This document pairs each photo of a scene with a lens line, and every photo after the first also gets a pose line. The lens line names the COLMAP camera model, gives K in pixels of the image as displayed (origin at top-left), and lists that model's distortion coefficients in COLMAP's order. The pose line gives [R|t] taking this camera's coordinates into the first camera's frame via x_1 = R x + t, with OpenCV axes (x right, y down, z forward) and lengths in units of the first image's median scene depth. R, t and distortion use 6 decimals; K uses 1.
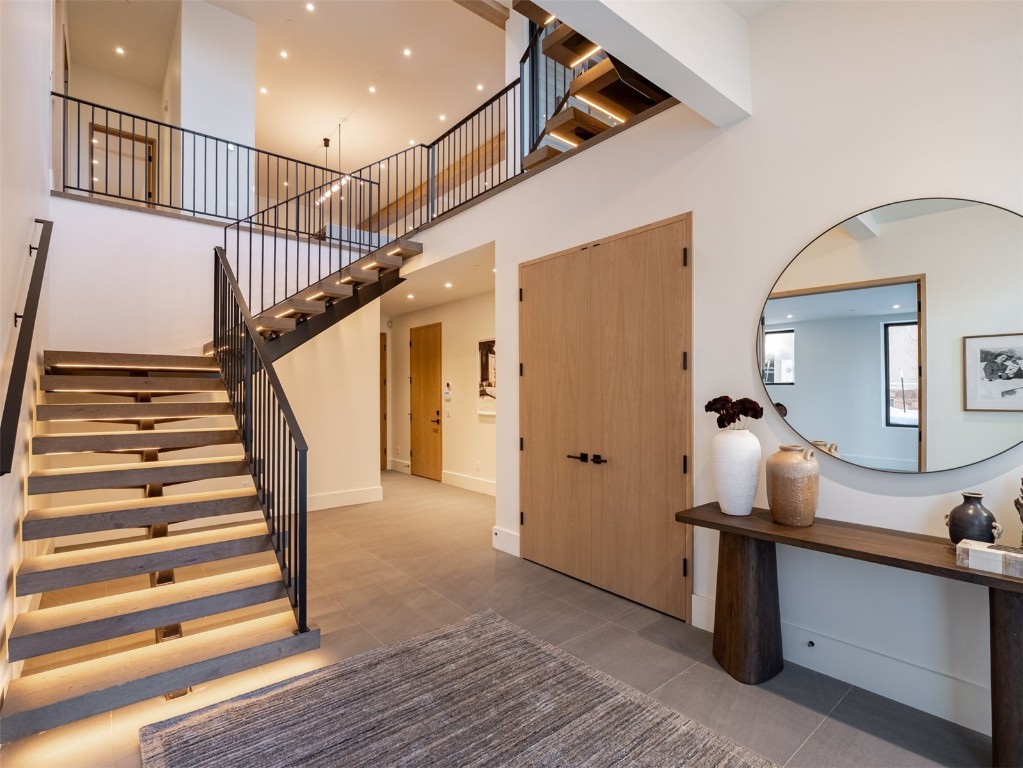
lens RADIAL K [[493.5, 0, 507.3], [0, 493.5, 385.0], [0, 0, 1]] dist [-0.003173, -0.000511]
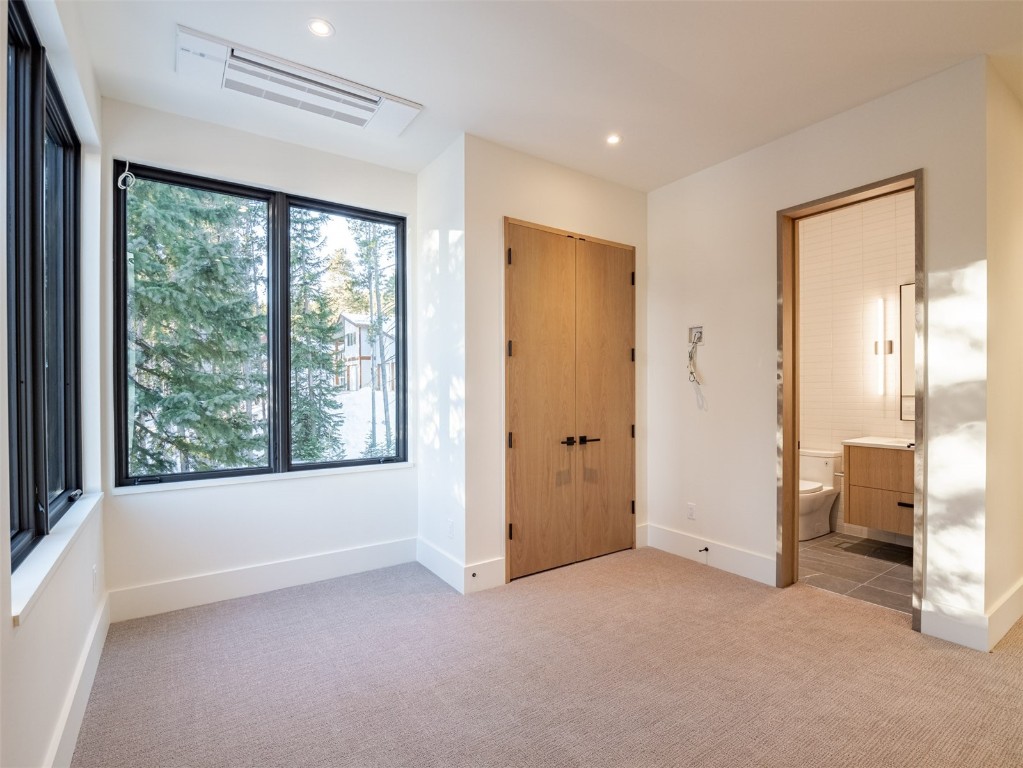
lens RADIAL K [[493.5, 0, 507.3], [0, 493.5, 385.0], [0, 0, 1]] dist [-0.003173, -0.000511]
pose [[0.082442, 0.003004, 0.996591, -0.874135], [-0.006492, 0.999976, -0.002477, 0.034018], [-0.996575, -0.006266, 0.082460, 1.048553]]
